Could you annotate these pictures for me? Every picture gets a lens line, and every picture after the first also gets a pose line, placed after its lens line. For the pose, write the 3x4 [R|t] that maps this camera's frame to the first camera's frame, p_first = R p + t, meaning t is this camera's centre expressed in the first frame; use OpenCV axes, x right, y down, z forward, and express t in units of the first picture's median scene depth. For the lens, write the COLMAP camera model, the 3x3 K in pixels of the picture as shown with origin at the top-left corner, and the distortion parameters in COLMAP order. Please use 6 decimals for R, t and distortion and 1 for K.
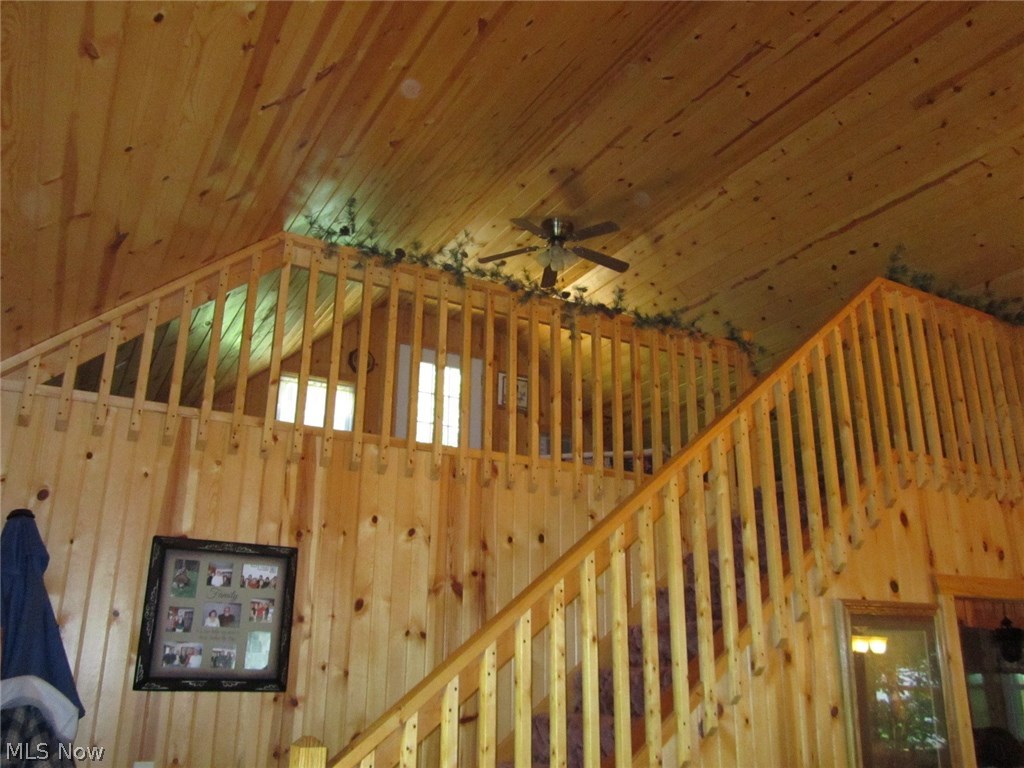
lens RADIAL K [[850.4, 0, 509.5], [0, 850.4, 379.5], [0, 0, 1]] dist [-0.045204, 0.010594]
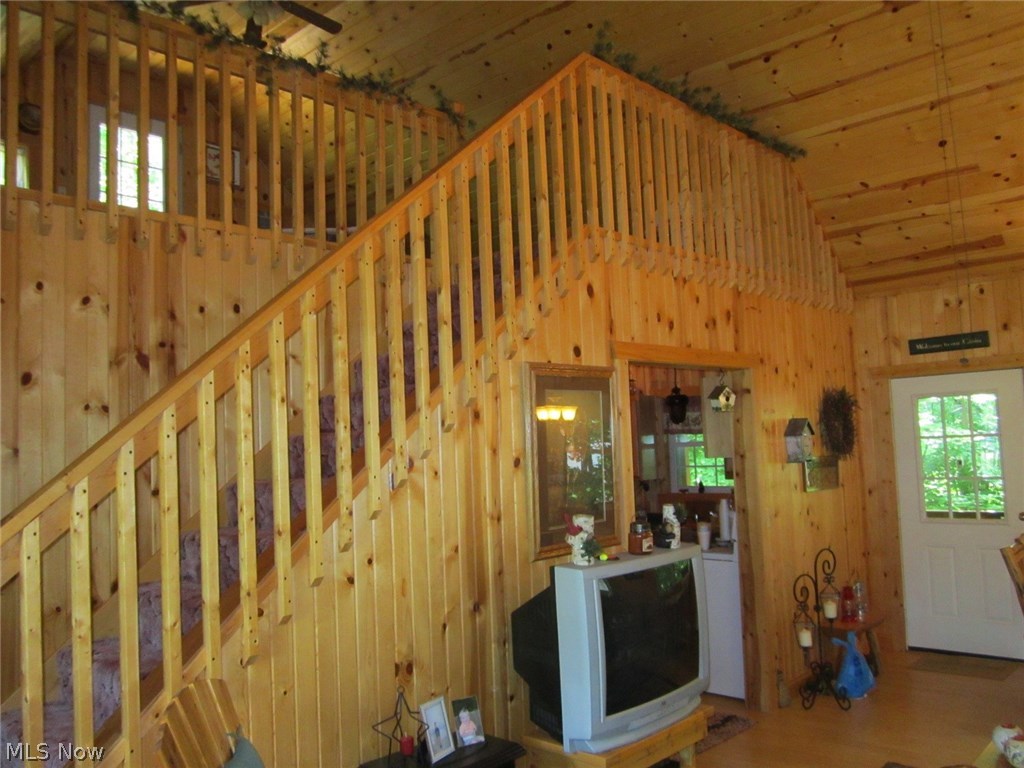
lens RADIAL K [[850.4, 0, 512.7], [0, 850.4, 385.4], [0, 0, 1]] dist [-0.045204, 0.010594]
pose [[0.949740, -0.029005, 0.311693, 0.035345], [-0.048333, 0.970171, 0.237553, 0.031666], [-0.309286, -0.240679, 0.920009, 0.006464]]
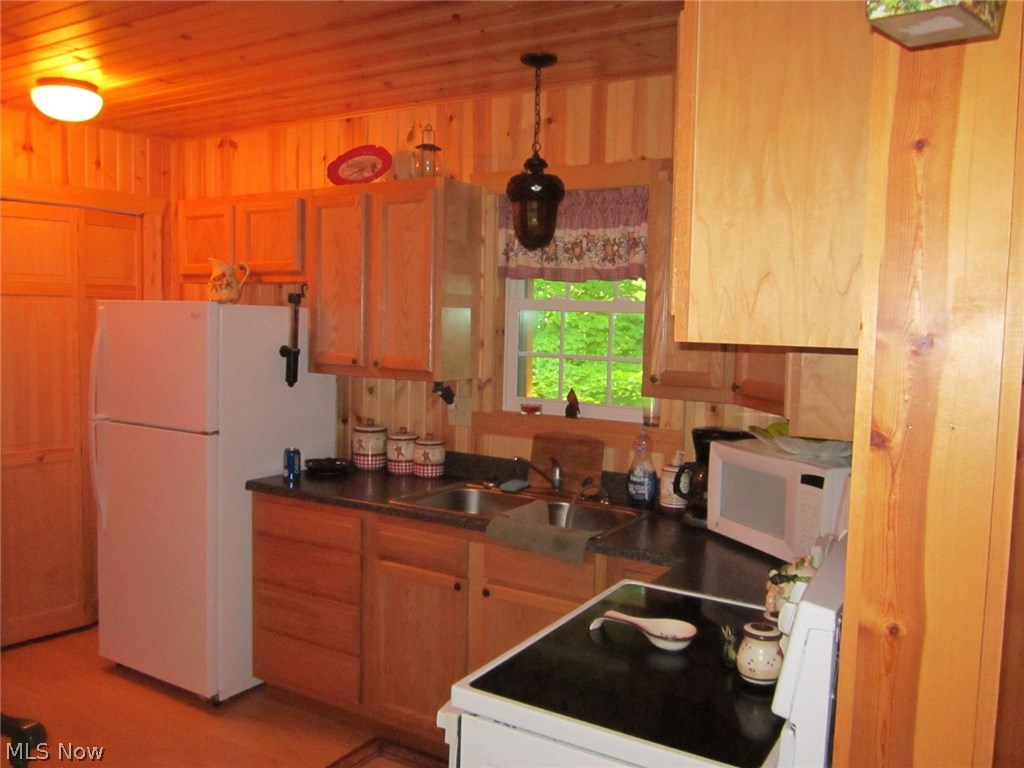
lens RADIAL K [[850.4, 0, 511.7], [0, 850.4, 384.7], [0, 0, 1]] dist [-0.045204, 0.010594]
pose [[0.866478, -0.027813, 0.498440, 0.561432], [-0.174376, 0.918693, 0.354396, 0.384459], [-0.467770, -0.393993, 0.791177, 0.952517]]
